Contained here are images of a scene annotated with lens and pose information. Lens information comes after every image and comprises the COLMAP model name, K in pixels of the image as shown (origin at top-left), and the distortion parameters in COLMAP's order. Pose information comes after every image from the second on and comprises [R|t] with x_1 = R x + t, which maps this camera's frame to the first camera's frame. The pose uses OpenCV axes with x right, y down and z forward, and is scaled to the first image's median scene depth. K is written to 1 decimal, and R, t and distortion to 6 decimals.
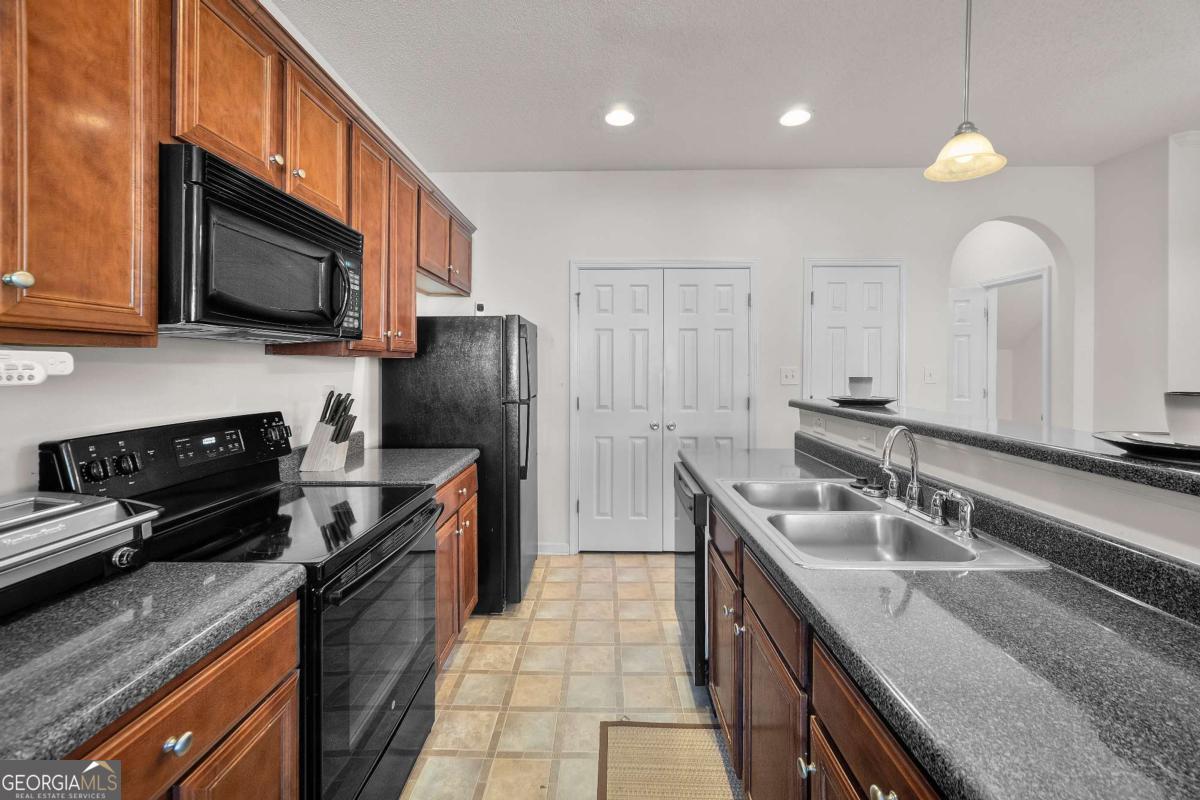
lens RADIAL K [[469.6, 0, 605.1], [0, 469.6, 368.5], [0, 0, 1]] dist [-0.000112, -0.000210]
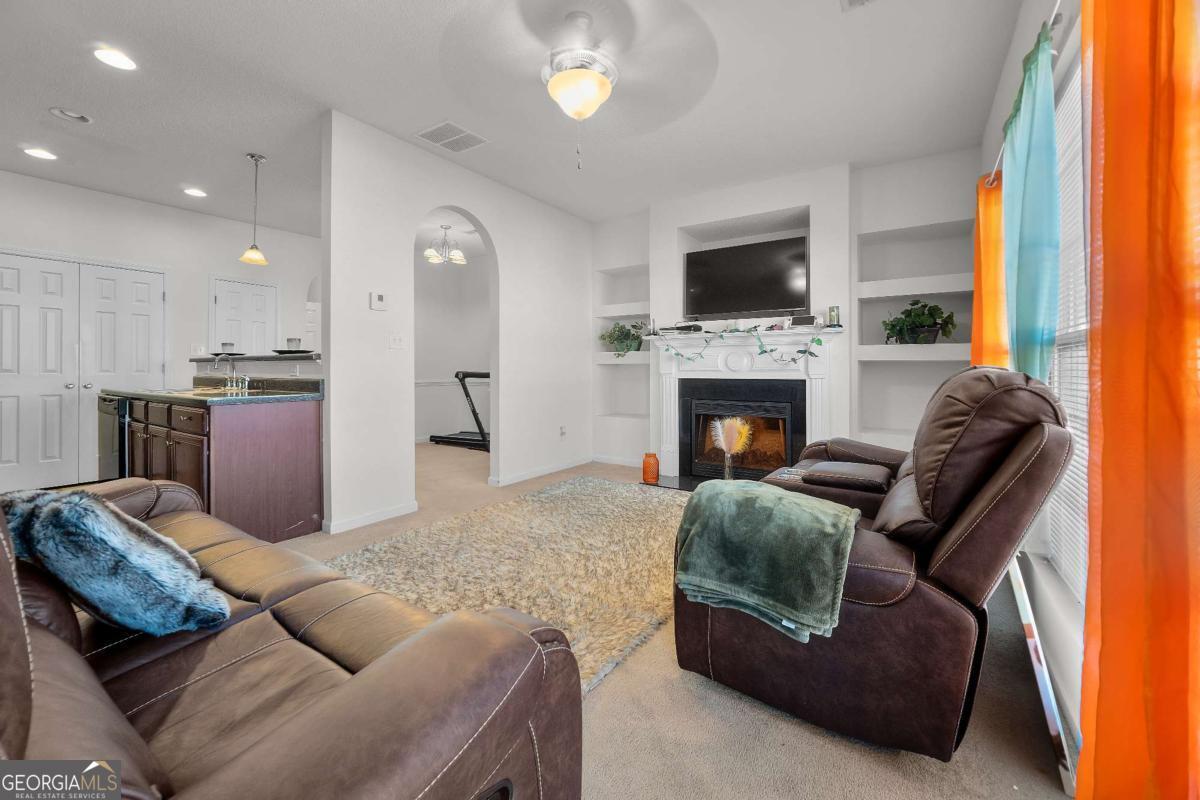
lens RADIAL K [[507.4, 0, 605.9], [0, 507.4, 373.3], [0, 0, 1]] dist [0.000709, 0.000167]
pose [[0.557847, -0.002597, 0.829940, -0.309931], [0.004064, 0.999992, 0.000397, 0.130459], [-0.829934, 0.003151, 0.557853, -1.336691]]
